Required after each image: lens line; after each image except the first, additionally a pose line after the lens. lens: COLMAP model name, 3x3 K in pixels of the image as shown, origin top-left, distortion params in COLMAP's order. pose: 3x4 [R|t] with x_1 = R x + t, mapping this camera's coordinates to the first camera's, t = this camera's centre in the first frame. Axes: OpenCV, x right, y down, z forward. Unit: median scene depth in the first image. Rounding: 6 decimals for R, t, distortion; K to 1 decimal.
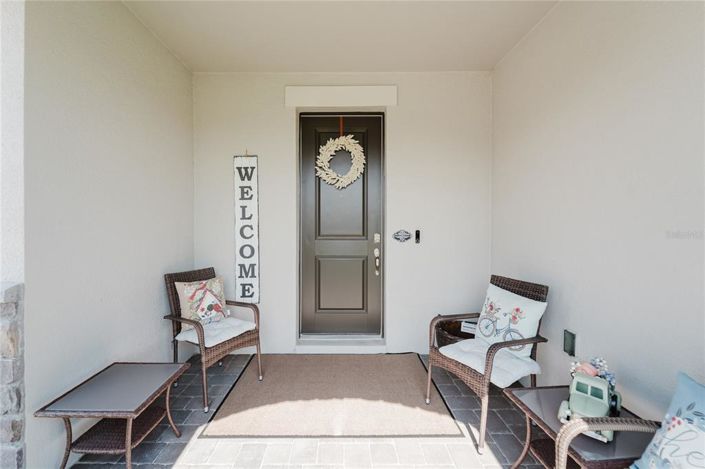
lens RADIAL K [[289.8, 0, 331.9], [0, 289.8, 223.9], [0, 0, 1]] dist [-0.000405, -0.000284]
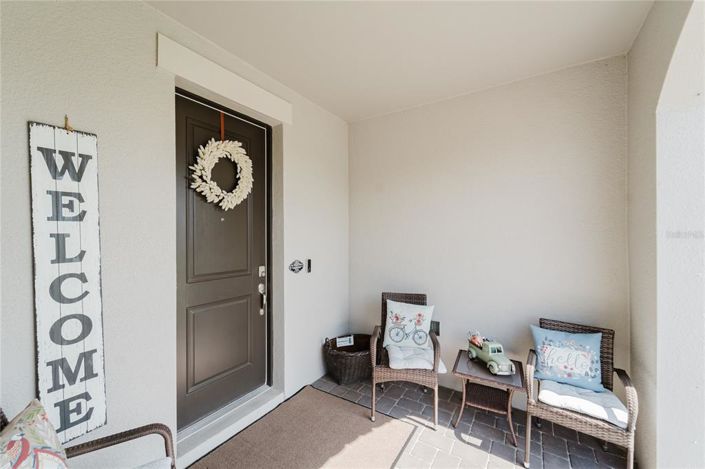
lens RADIAL K [[289.8, 0, 350.8], [0, 289.8, 236.2], [0, 0, 1]] dist [-0.000405, -0.000284]
pose [[0.518313, -0.003460, 0.855184, -0.462138], [0.009476, 0.999954, -0.001698, -0.052768], [-0.855138, 0.008983, 0.518322, 0.358942]]
